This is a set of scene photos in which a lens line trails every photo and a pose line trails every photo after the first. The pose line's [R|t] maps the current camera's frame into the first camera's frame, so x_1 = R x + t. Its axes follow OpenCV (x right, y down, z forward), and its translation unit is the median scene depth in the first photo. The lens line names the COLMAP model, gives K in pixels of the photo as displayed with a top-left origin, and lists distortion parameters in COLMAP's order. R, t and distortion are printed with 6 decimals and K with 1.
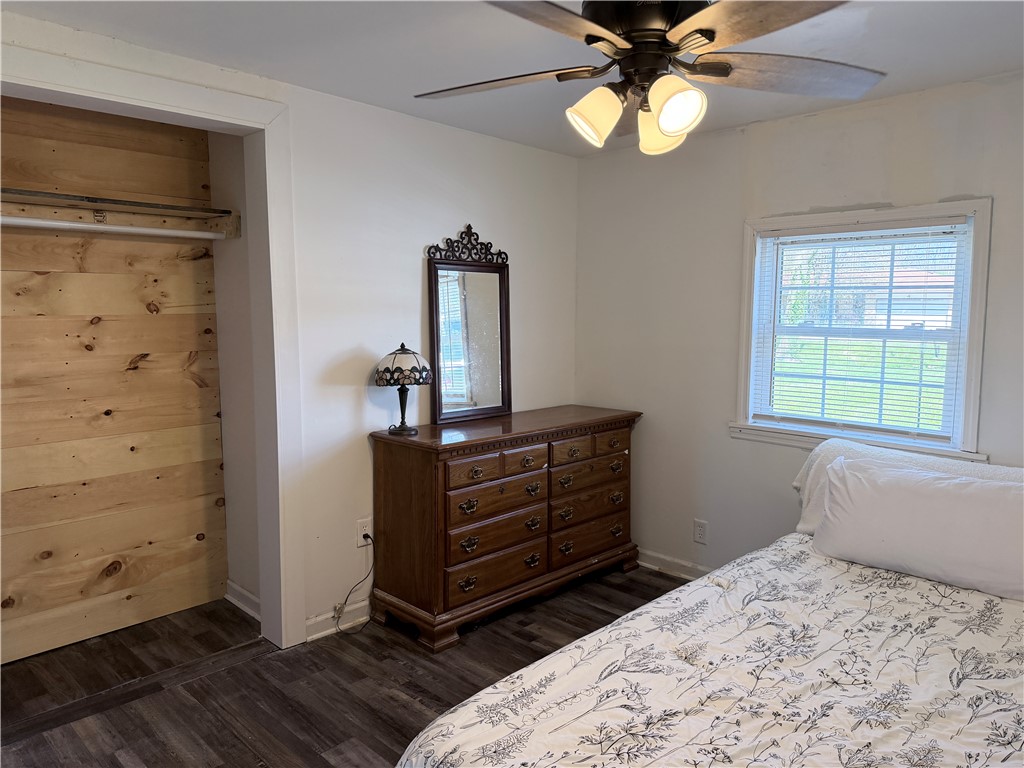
lens RADIAL K [[719.2, 0, 512.0], [0, 719.2, 384.0], [0, 0, 1]] dist [0.118294, -0.136119]
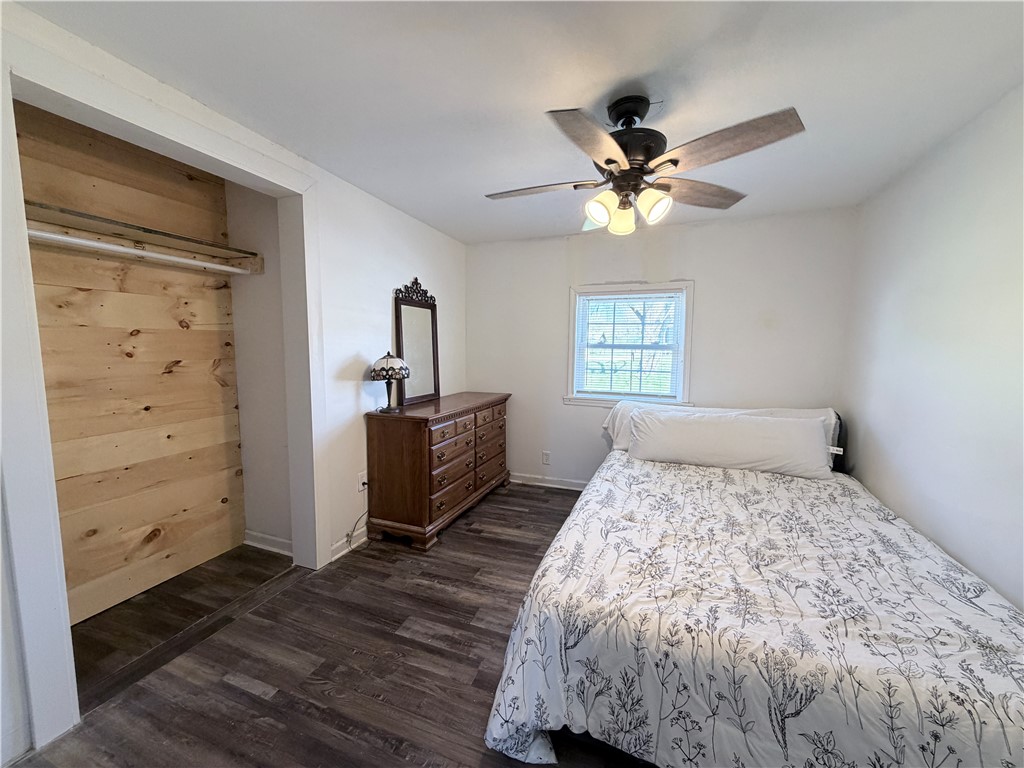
lens RADIAL K [[410.2, 0, 512.0], [0, 410.2, 384.0], [0, 0, 1]] dist [0.018100, -0.000071]
pose [[0.915936, -0.033425, 0.399929, -0.264343], [0.036773, 0.999323, -0.000698, 0.020853], [-0.399635, 0.015346, 0.916546, 0.119681]]
